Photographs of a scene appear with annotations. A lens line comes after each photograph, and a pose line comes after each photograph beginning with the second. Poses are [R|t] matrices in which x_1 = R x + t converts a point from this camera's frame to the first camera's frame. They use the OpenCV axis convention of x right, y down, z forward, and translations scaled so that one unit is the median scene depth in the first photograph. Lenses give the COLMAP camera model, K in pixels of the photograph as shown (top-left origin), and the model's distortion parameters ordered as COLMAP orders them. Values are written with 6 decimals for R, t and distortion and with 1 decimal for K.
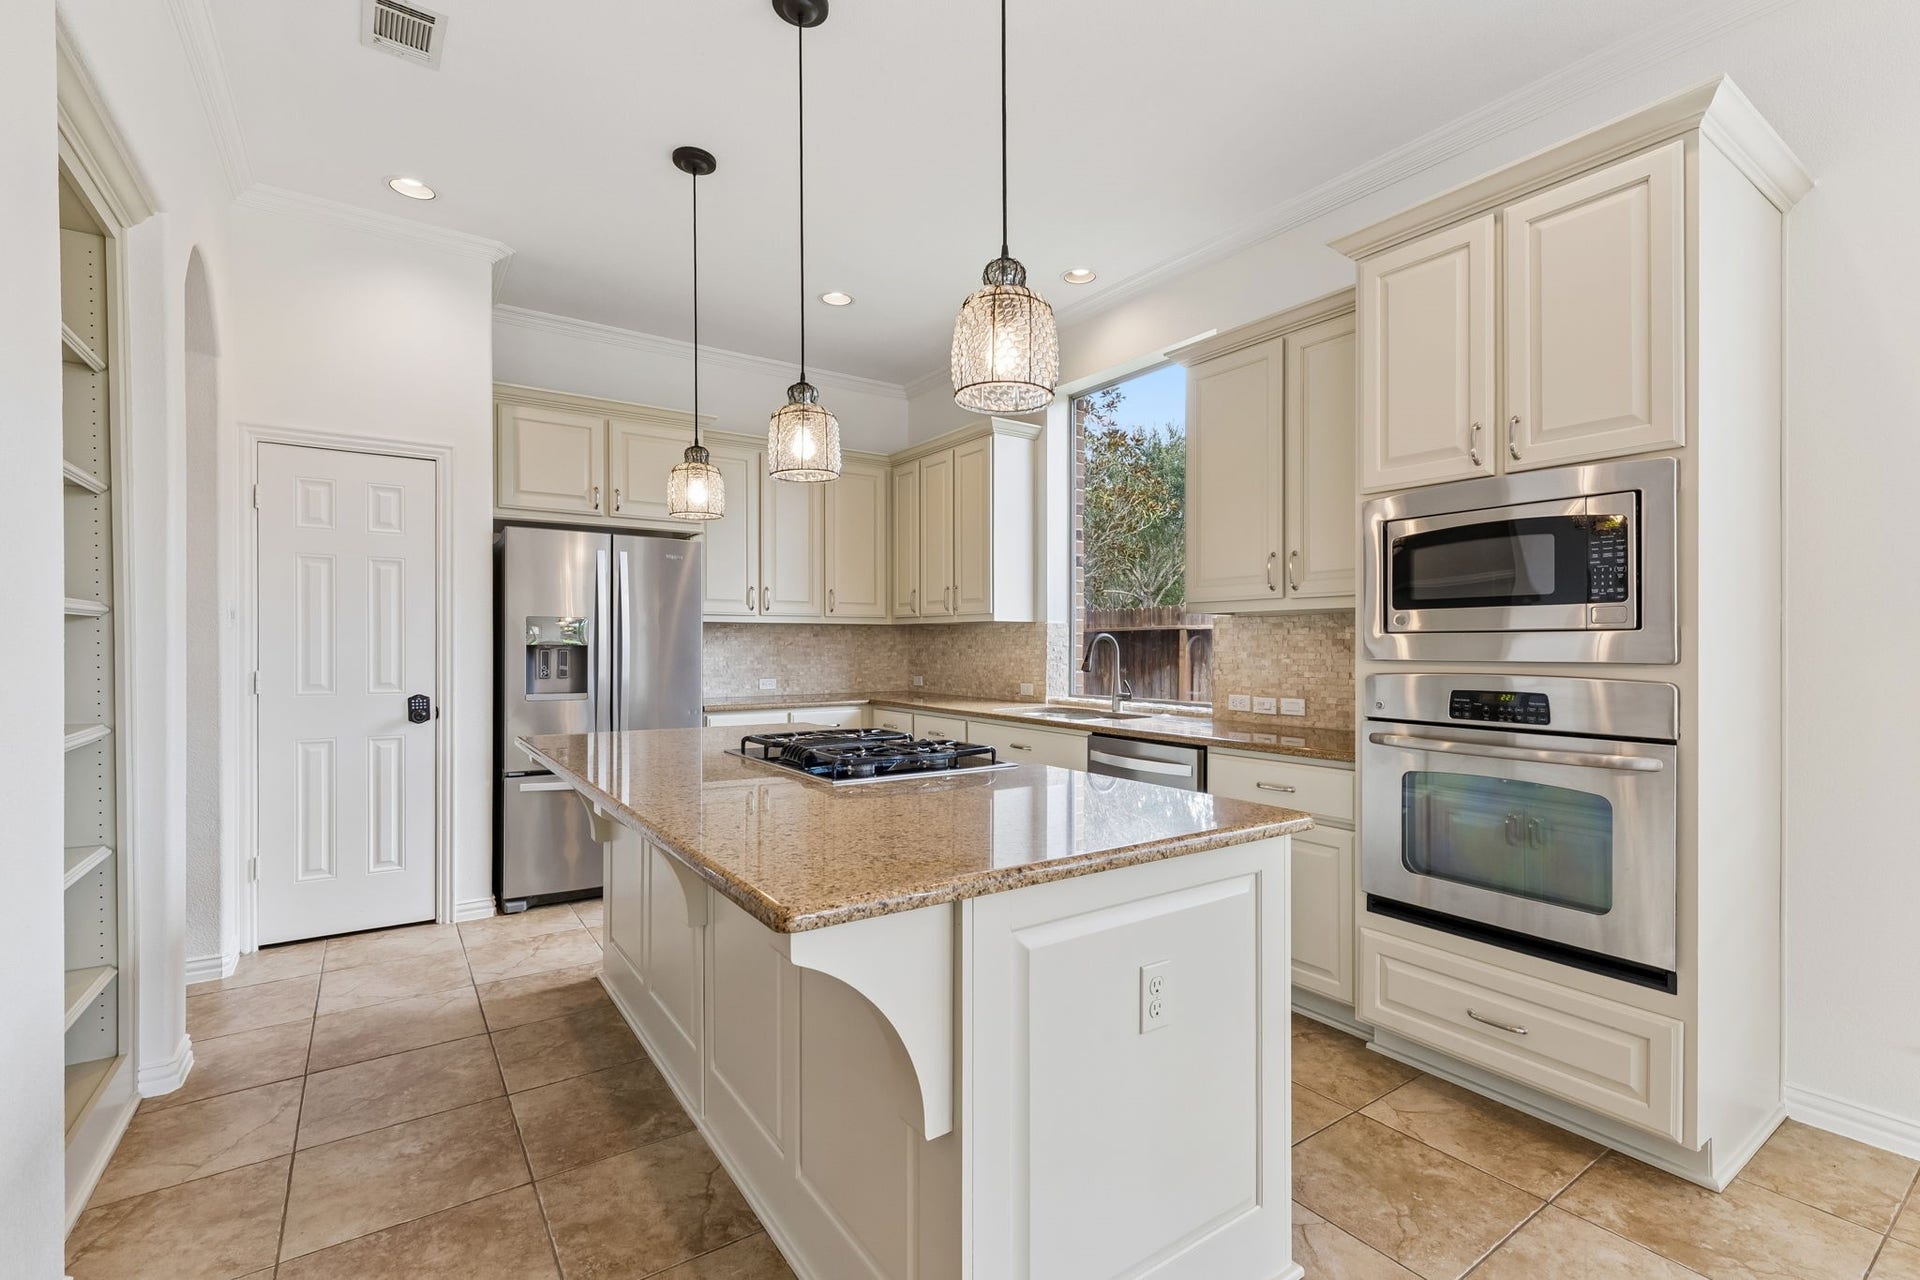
lens RADIAL K [[857.5, 0, 984.4], [0, 857.5, 631.4], [0, 0, 1]] dist [0.002846, 0.000835]
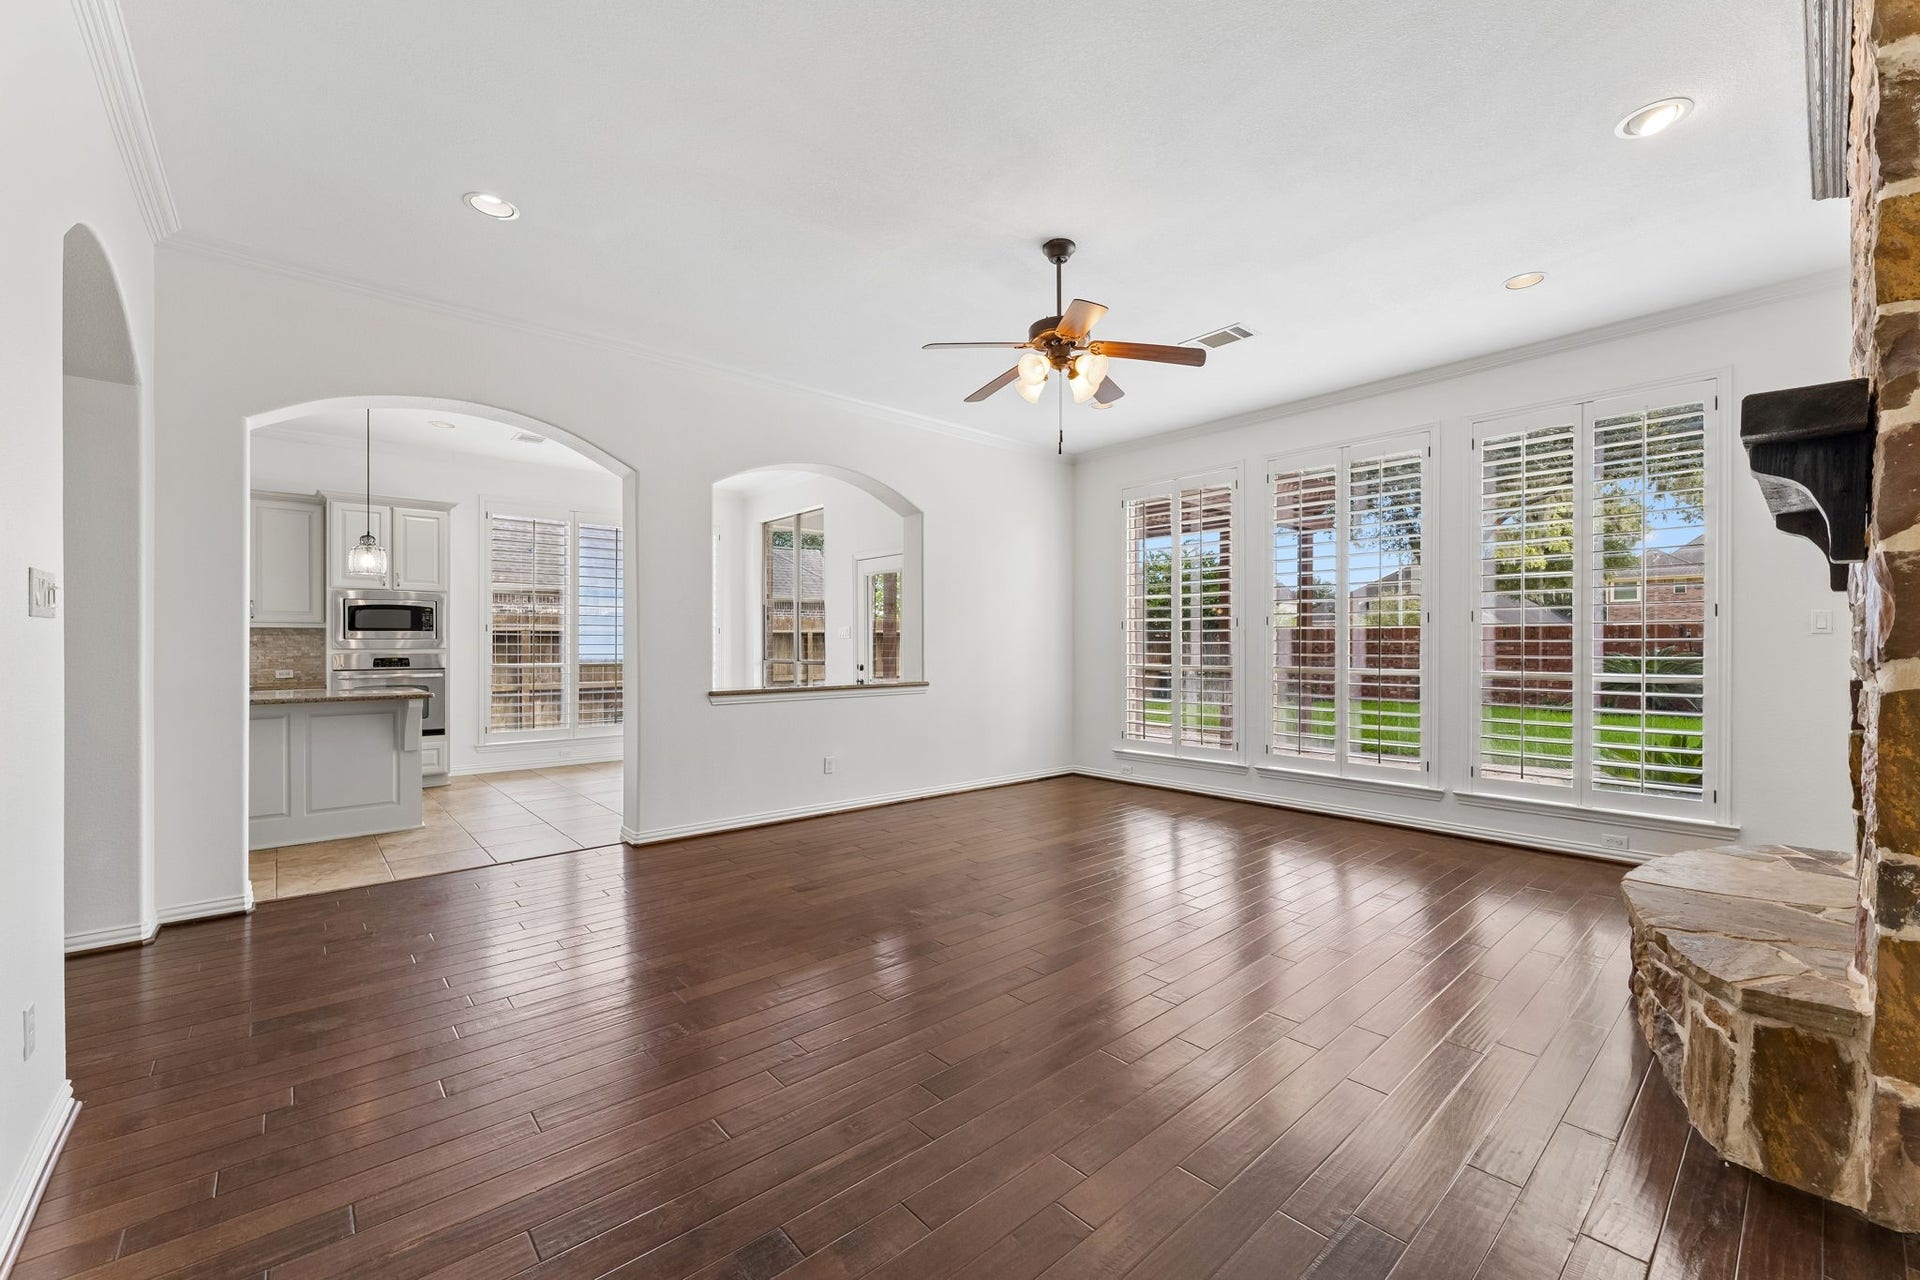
lens RADIAL K [[765.1, 0, 963.8], [0, 765.1, 639.1], [0, 0, 1]] dist [0.009559, 0.000311]
pose [[-0.099091, 0.000680, 0.995078, -1.499260], [-0.018505, 0.999826, -0.002526, -0.018911], [-0.994906, -0.018664, -0.099061, -0.507573]]
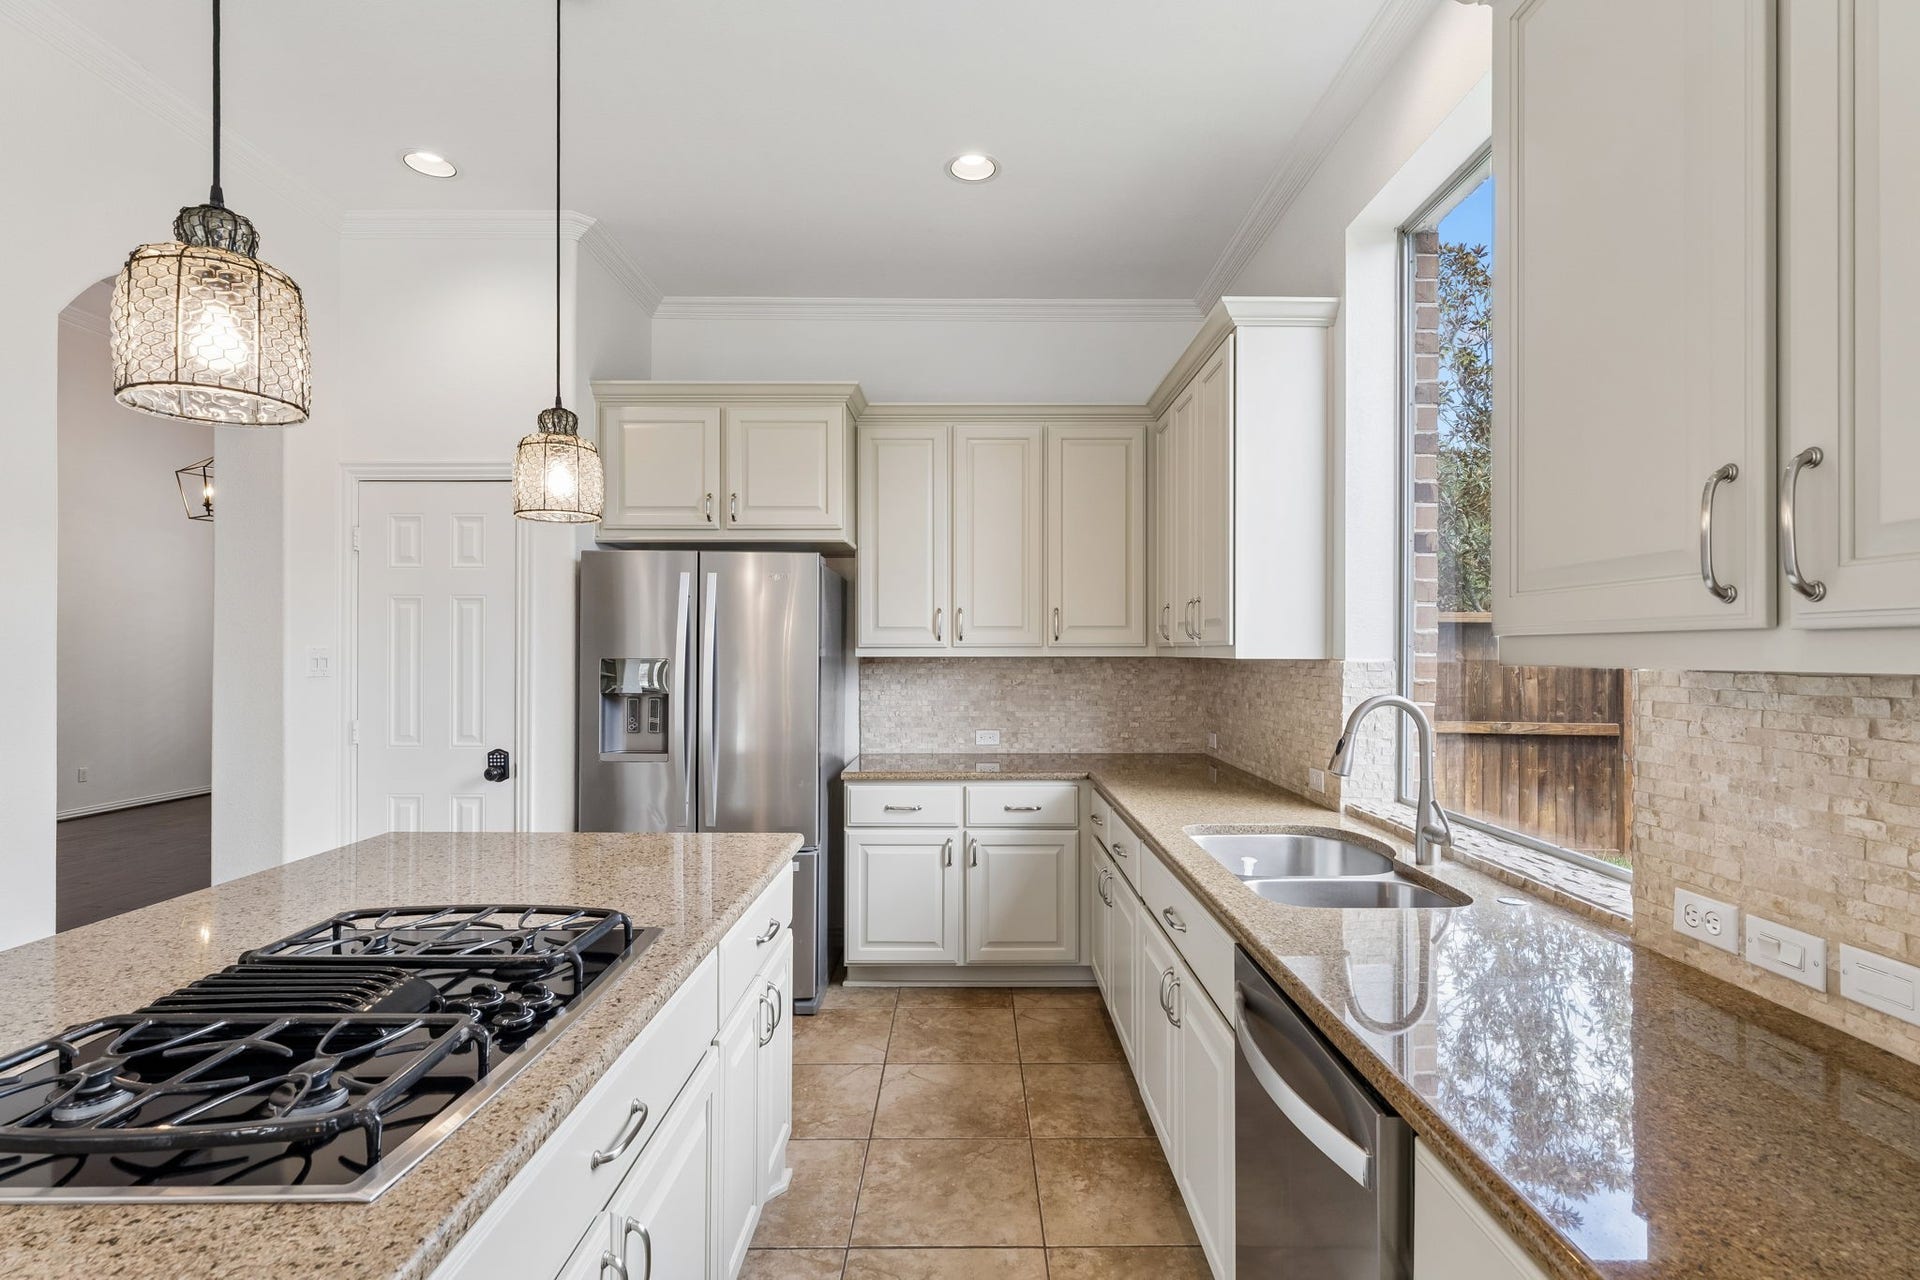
lens RADIAL K [[883.3, 0, 972.3], [0, 883.3, 652.2], [0, 0, 1]] dist [0.002548, -0.000118]
pose [[0.819180, -0.000743, -0.573536, 0.263780], [0.008860, 0.999896, 0.011360, -0.032110], [0.573468, -0.014387, 0.819101, 0.544593]]
